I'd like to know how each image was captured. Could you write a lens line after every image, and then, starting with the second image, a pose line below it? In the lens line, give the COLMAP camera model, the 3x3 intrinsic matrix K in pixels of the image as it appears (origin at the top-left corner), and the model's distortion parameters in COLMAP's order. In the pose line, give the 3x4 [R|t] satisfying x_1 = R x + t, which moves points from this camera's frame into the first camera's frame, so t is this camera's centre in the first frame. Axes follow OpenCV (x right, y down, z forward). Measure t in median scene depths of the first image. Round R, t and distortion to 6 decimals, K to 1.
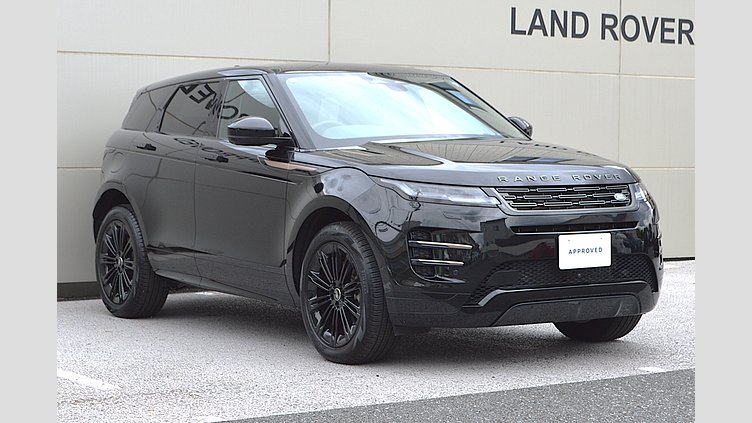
lens RADIAL K [[1121.4, 0, 380.5], [0, 1121.4, 212.6], [0, 0, 1]] dist [-0.008183, 0.000000]
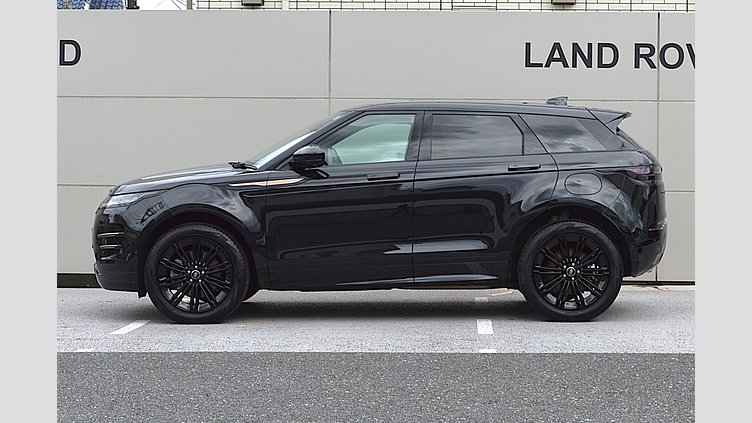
lens RADIAL K [[895.3, 0, 377.1], [0, 895.3, 209.0], [0, 0, 1]] dist [-0.006049, 0.000000]
pose [[0.903033, 0.019443, -0.429131, 0.362961], [-0.027744, 0.999529, -0.013096, -0.006817], [0.428674, 0.023732, 0.903148, 0.160581]]
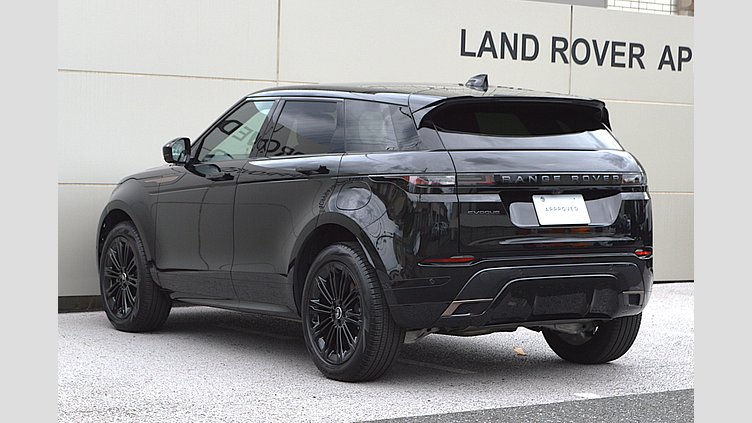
lens RADIAL K [[1099.1, 0, 370.0], [0, 1099.1, 207.3], [0, 0, 1]] dist [-0.009632, 0.000000]
pose [[0.999884, 0.013985, -0.006090, 0.044322], [-0.014117, 0.999656, -0.022085, -0.001249], [0.005779, 0.022169, 0.999738, 0.022498]]
